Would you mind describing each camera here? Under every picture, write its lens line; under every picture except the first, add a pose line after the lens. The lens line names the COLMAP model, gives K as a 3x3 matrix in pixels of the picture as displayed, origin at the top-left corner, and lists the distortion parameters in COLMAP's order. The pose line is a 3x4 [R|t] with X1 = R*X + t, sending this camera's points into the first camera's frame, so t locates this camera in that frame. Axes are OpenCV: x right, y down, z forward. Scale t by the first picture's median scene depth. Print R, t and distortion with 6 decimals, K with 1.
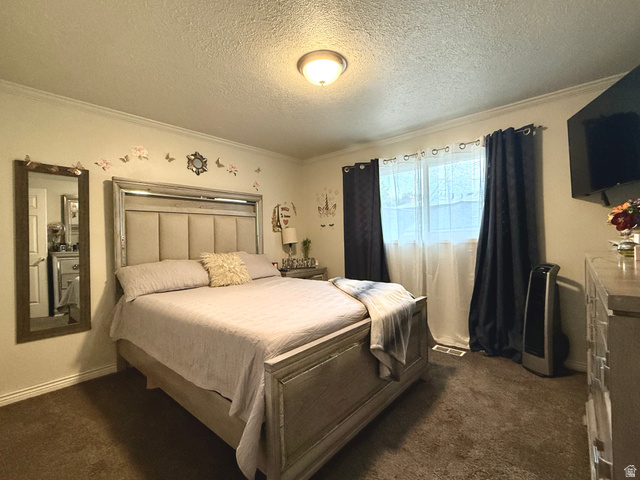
lens RADIAL K [[292.8, 0, 320.0], [0, 292.8, 240.0], [0, 0, 1]] dist [-0.000511, -0.000109]
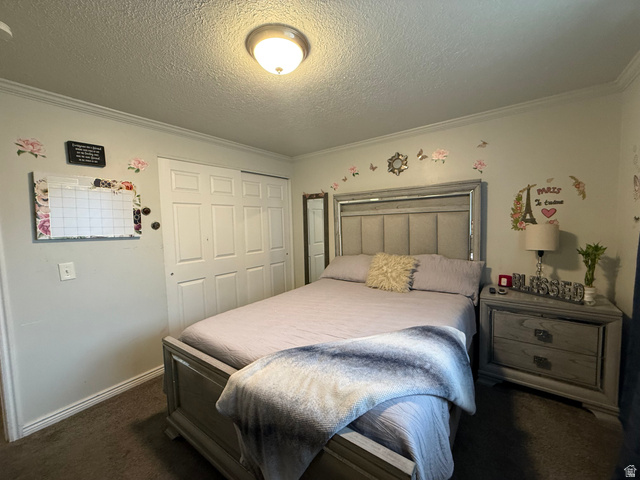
lens RADIAL K [[255.9, 0, 320.0], [0, 255.9, 240.0], [0, 0, 1]] dist [-0.001947, 0.000899]
pose [[0.091250, 0.087547, -0.991972, 0.418081], [0.025892, 0.995583, 0.090247, -0.075548], [0.995491, -0.033919, 0.088580, 0.574656]]
